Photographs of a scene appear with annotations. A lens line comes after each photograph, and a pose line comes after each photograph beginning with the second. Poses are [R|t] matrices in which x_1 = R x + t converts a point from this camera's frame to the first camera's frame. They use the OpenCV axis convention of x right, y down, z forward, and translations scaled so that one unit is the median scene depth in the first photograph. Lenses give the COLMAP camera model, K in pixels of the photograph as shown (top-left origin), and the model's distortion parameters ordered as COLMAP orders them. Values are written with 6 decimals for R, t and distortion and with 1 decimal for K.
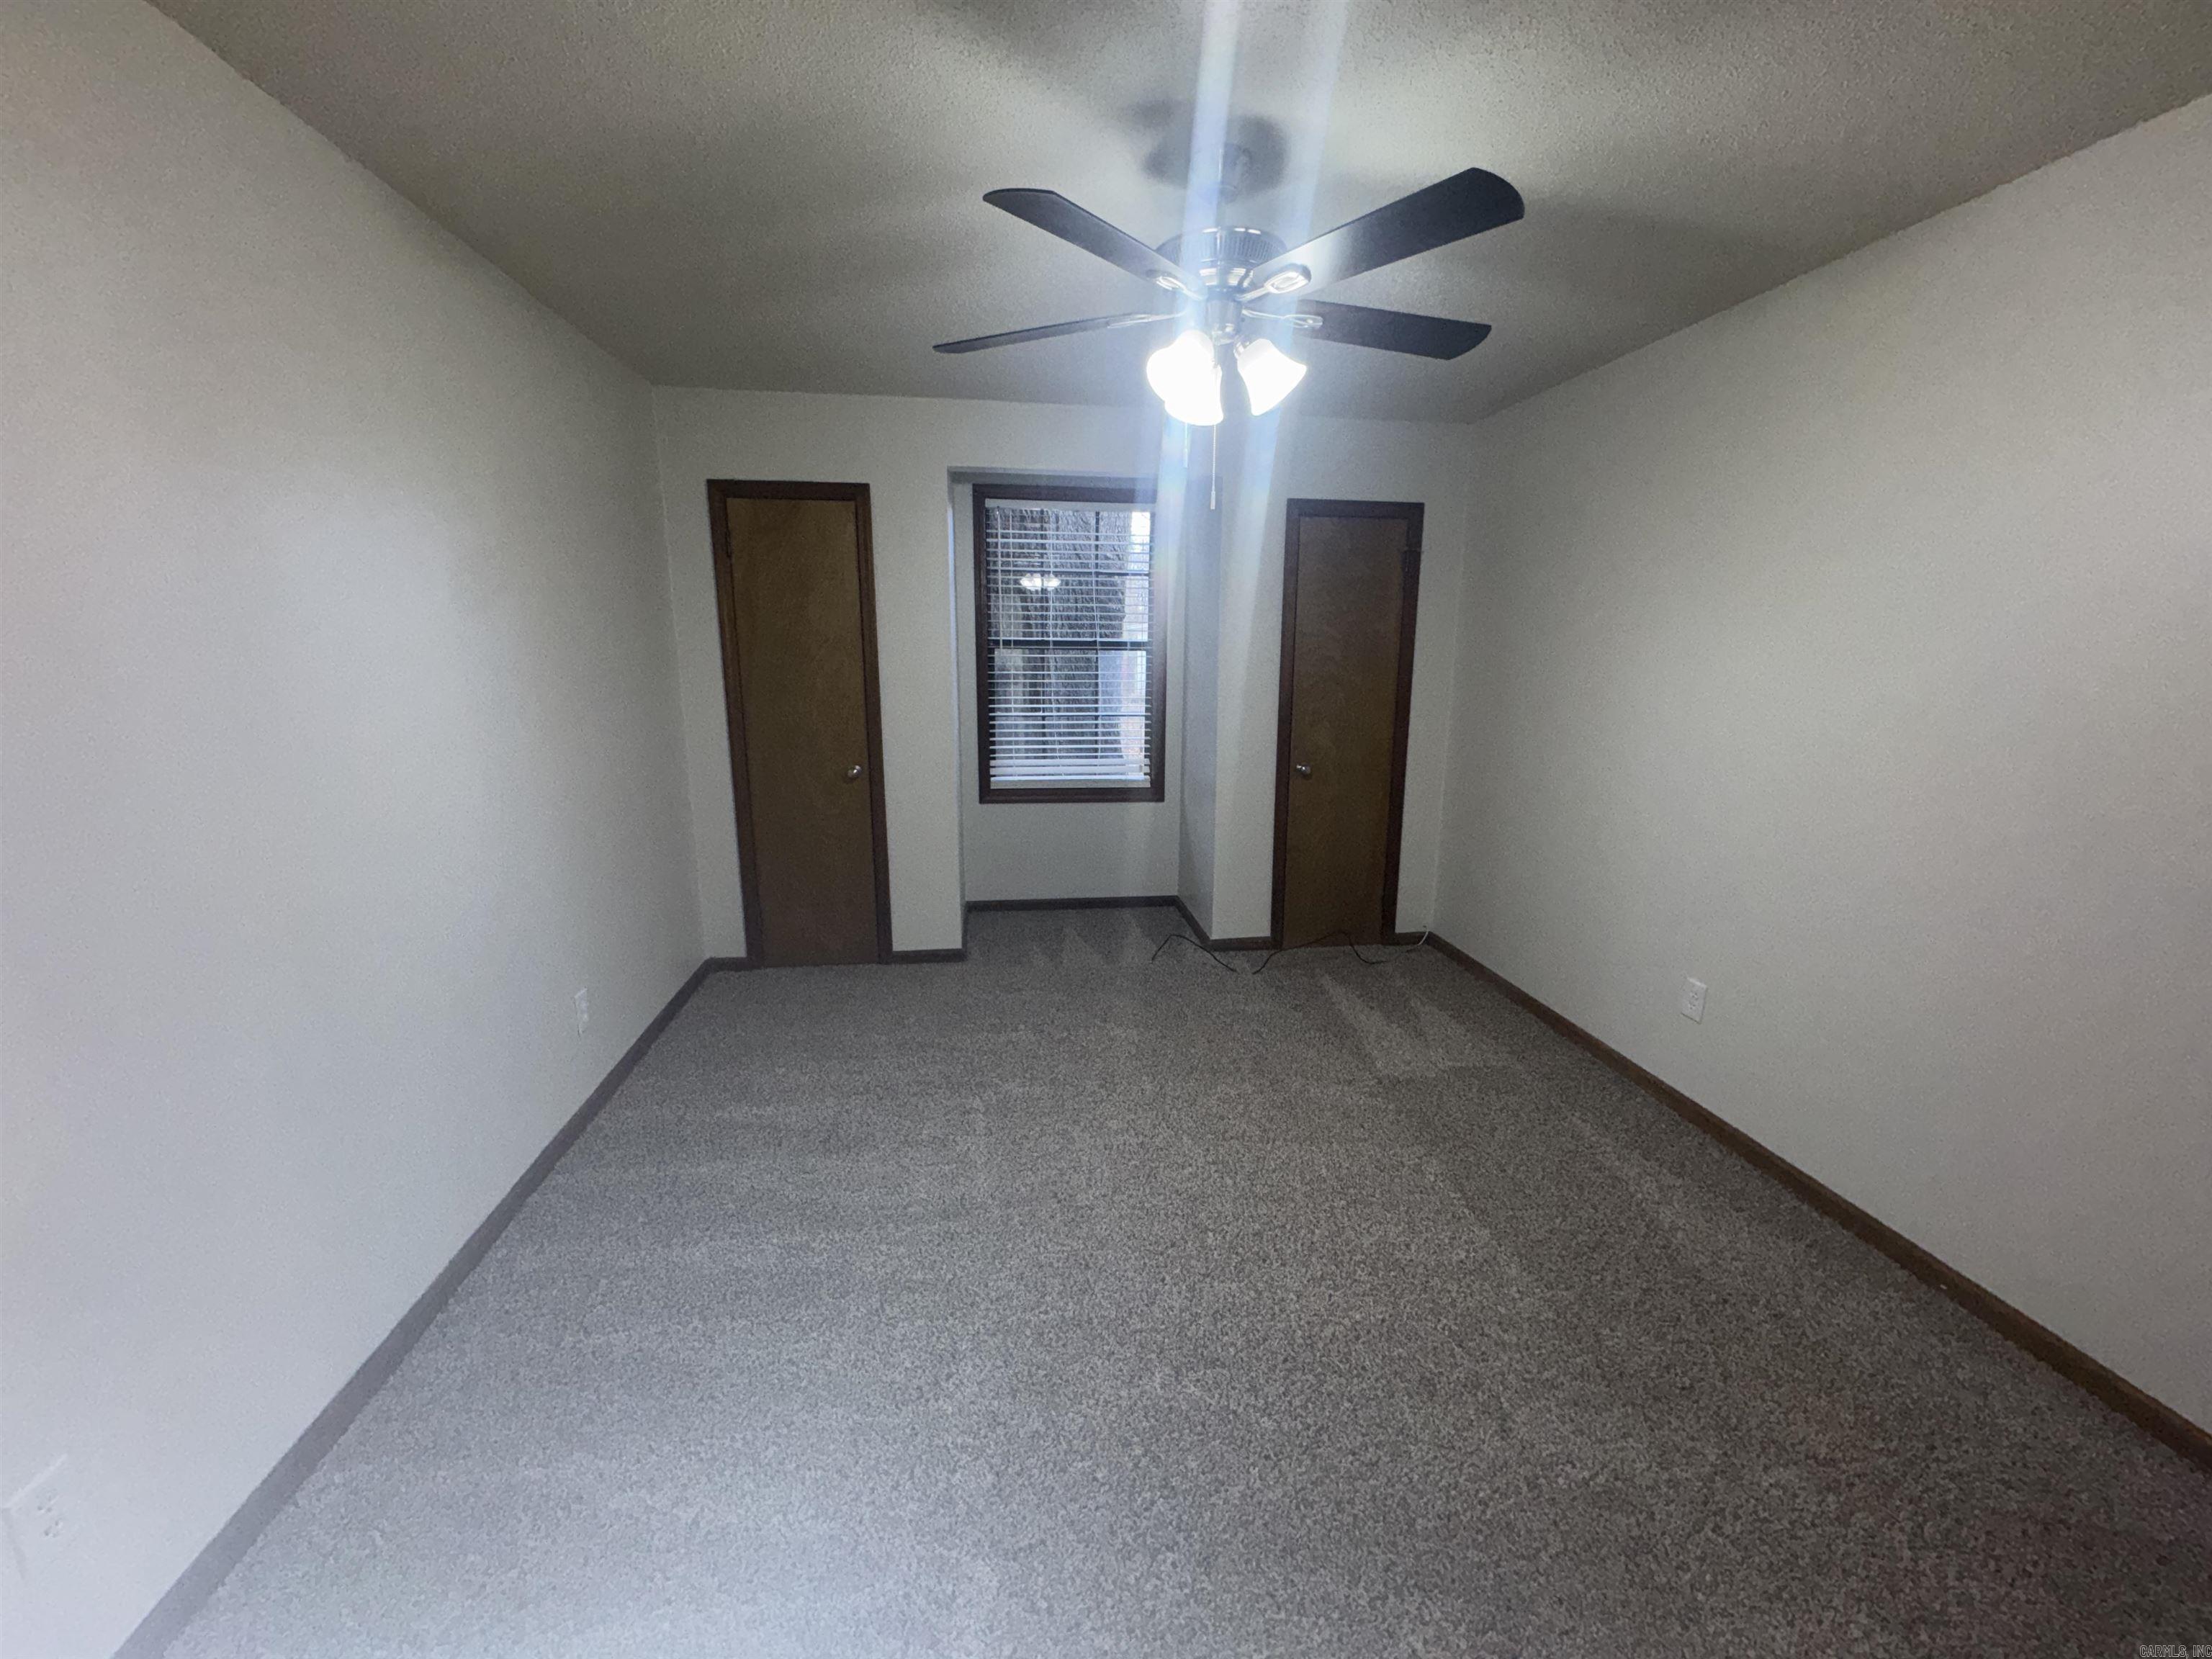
lens RADIAL K [[878.2, 0, 1104.6], [0, 878.2, 831.0], [0, 0, 1]] dist [-0.002378, 0.000957]
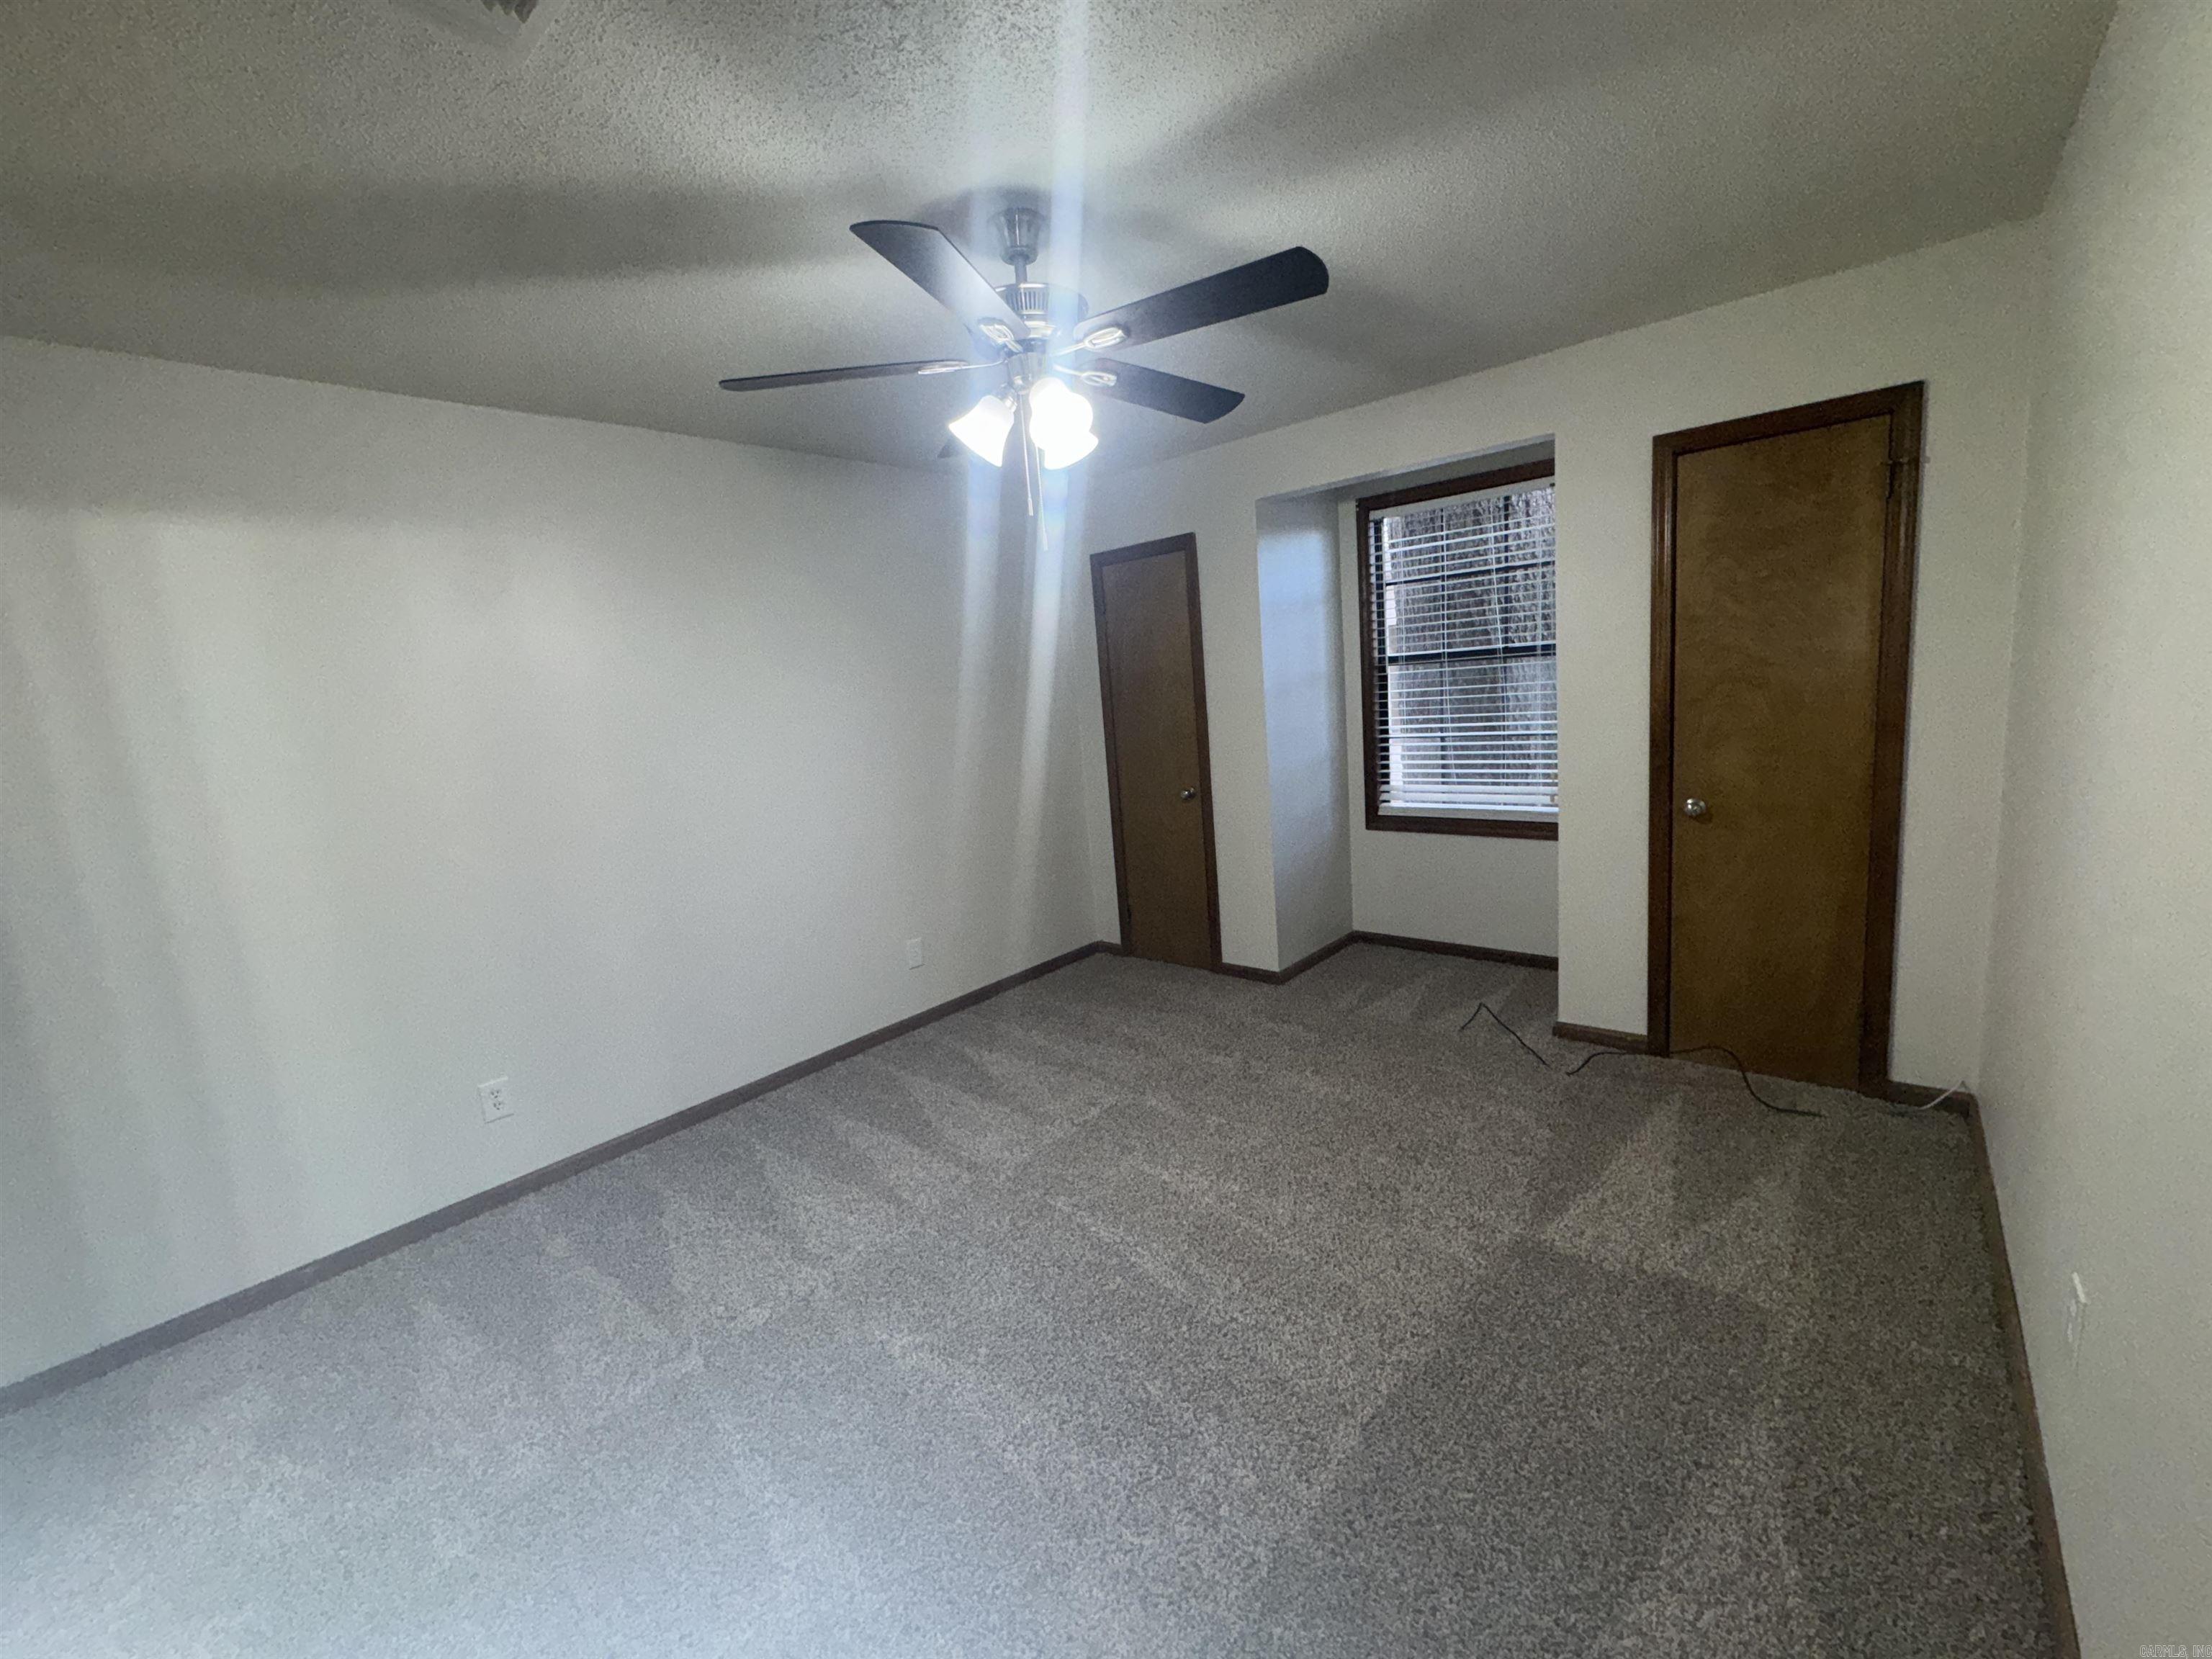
lens RADIAL K [[898.0, 0, 1106.0], [0, 898.0, 829.5], [0, 0, 1]] dist [-0.001365, 0.000080]
pose [[0.649958, 0.064884, -0.757195, 0.462702], [-0.070450, 0.997203, 0.024977, -0.040093], [0.756698, 0.037110, 0.652711, 0.165027]]
